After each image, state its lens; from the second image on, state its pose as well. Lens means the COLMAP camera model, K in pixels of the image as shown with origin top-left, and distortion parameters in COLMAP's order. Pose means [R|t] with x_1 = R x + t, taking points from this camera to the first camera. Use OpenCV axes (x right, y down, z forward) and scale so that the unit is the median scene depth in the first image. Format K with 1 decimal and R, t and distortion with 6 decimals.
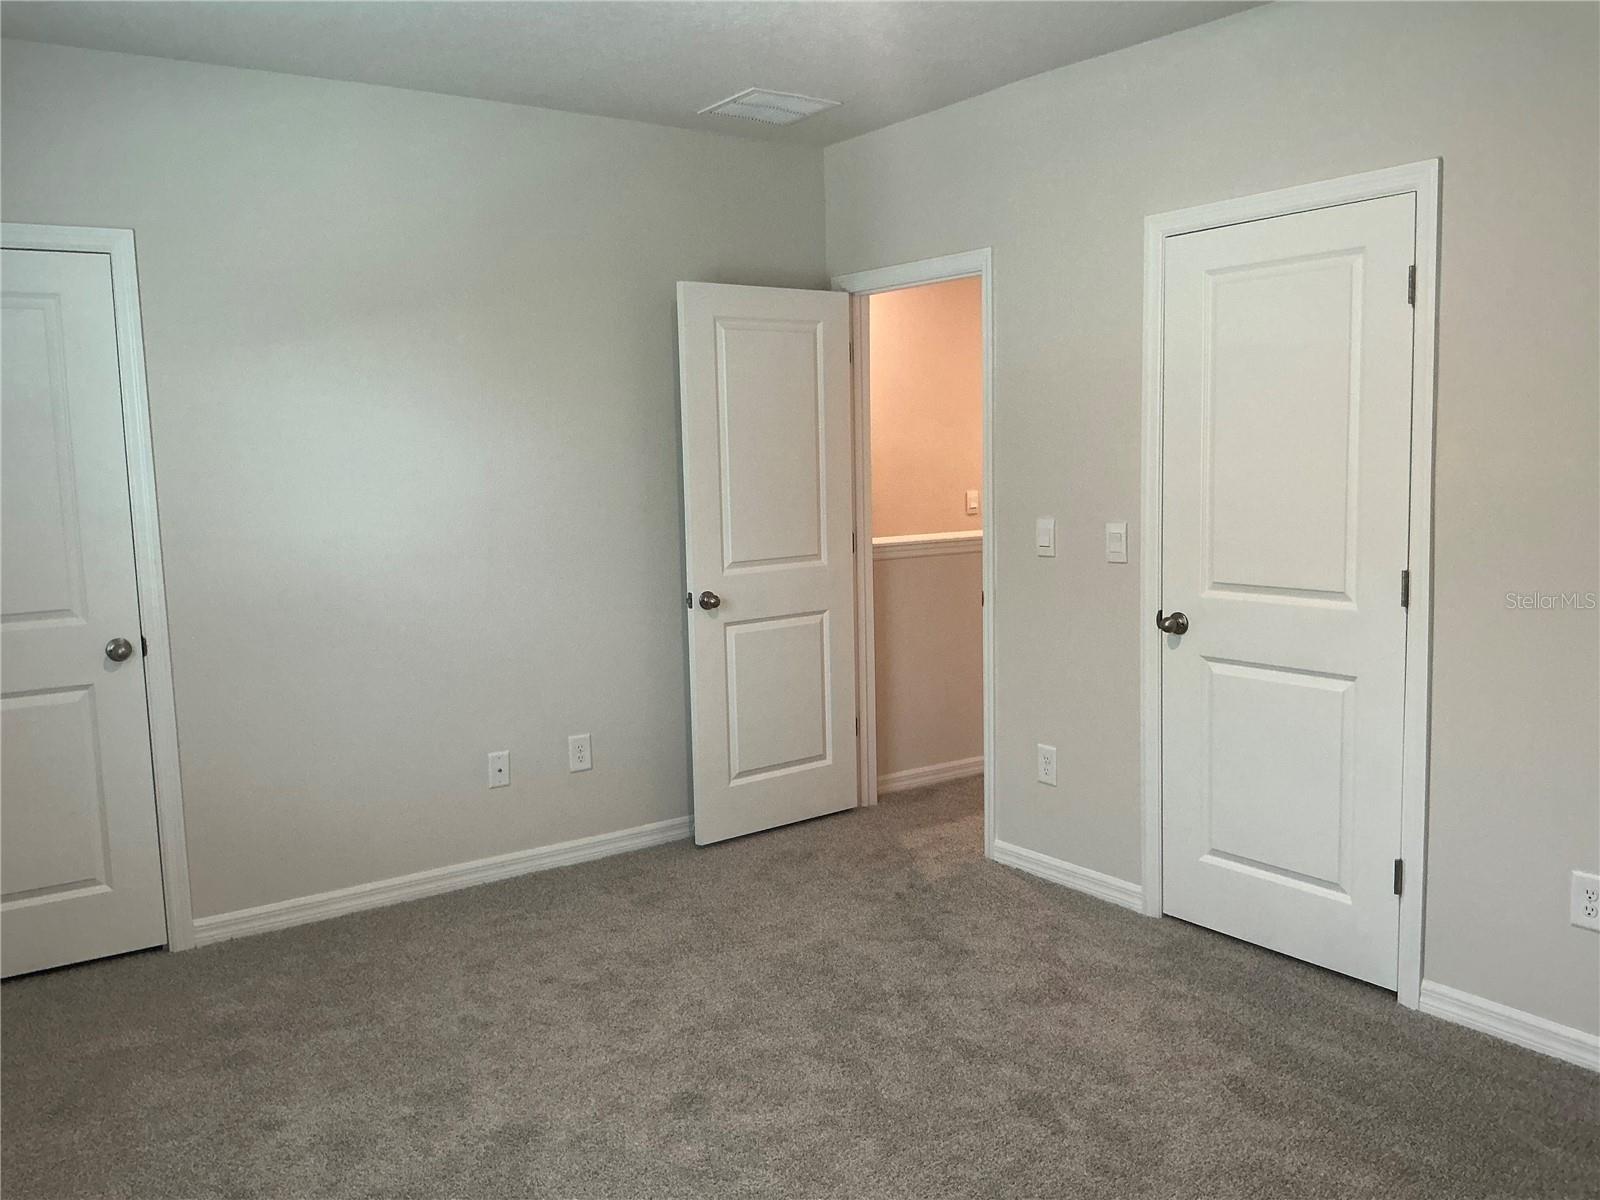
lens RADIAL K [[1324.0, 0, 800.0], [0, 1324.0, 600.0], [0, 0, 1]] dist [0.167411, -0.333460]
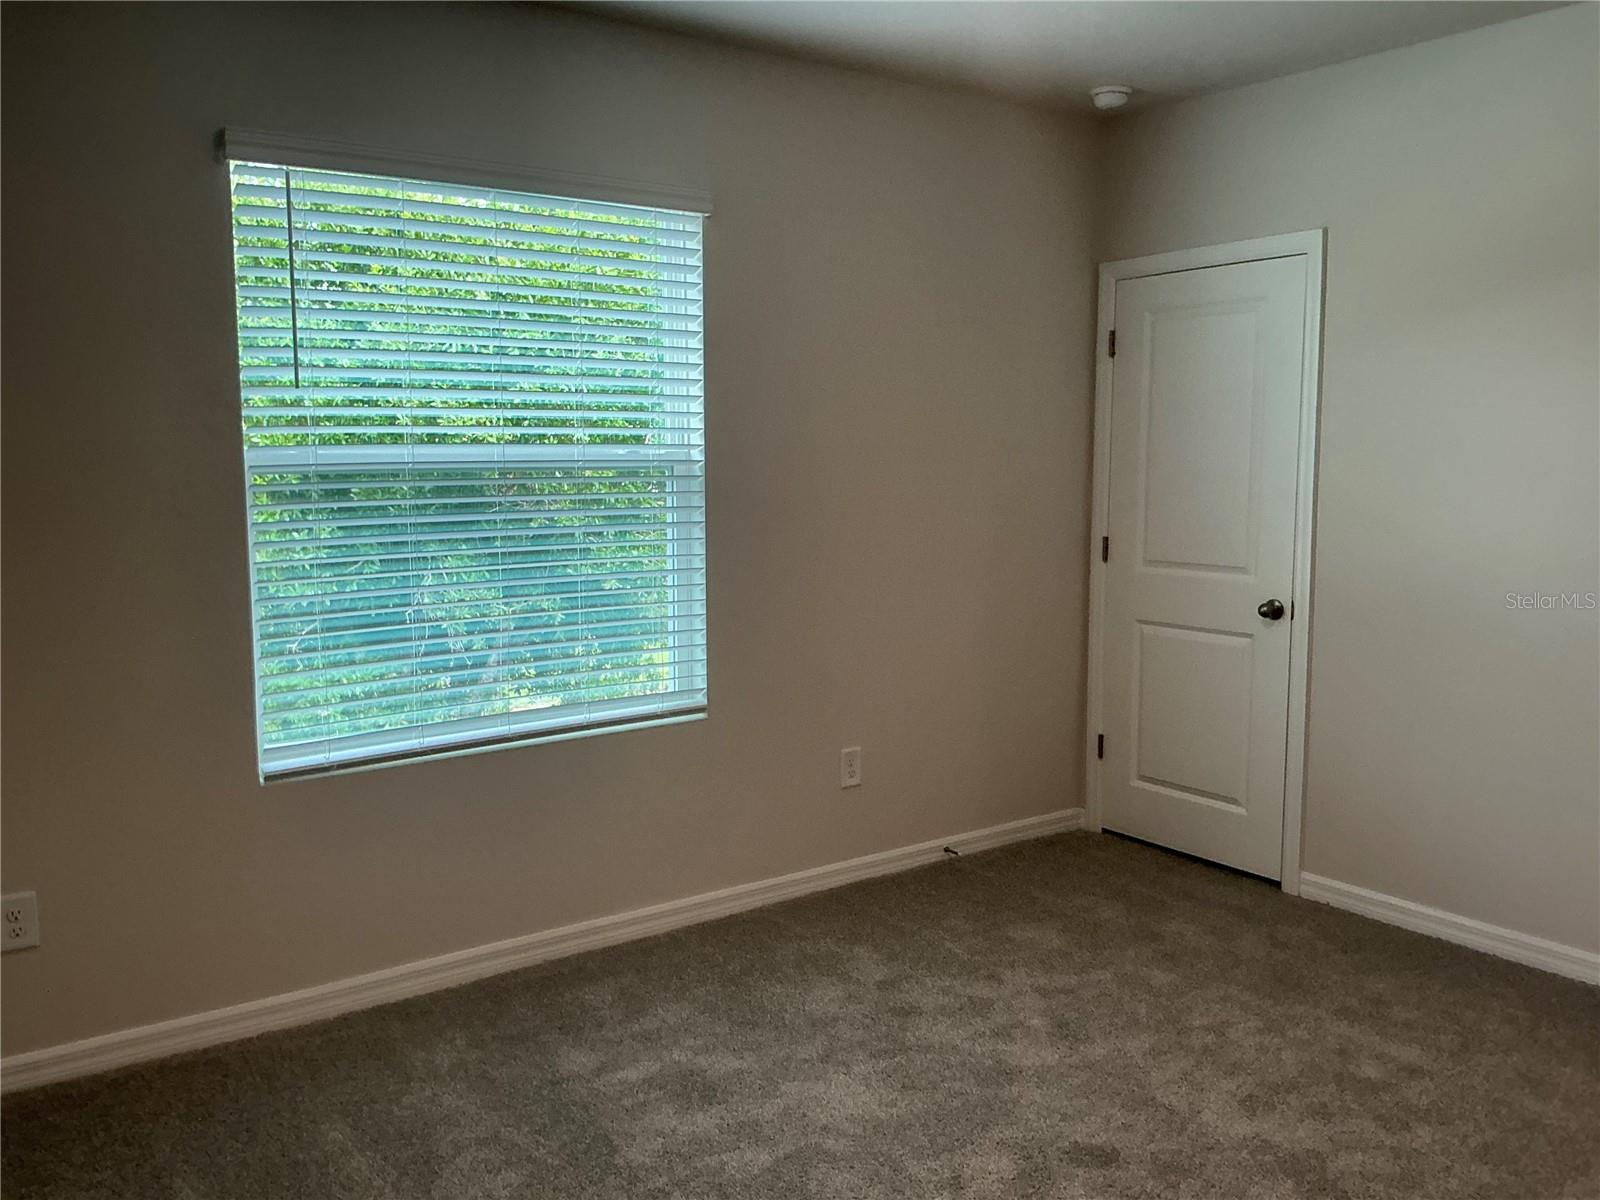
lens RADIAL K [[1324.0, 0, 800.0], [0, 1324.0, 600.0], [0, 0, 1]] dist [0.167411, -0.333460]
pose [[0.014444, 0.135378, -0.990689, 0.599515], [-0.115937, 0.984336, 0.132819, -0.073915], [0.993151, 0.112940, 0.029913, 0.571853]]
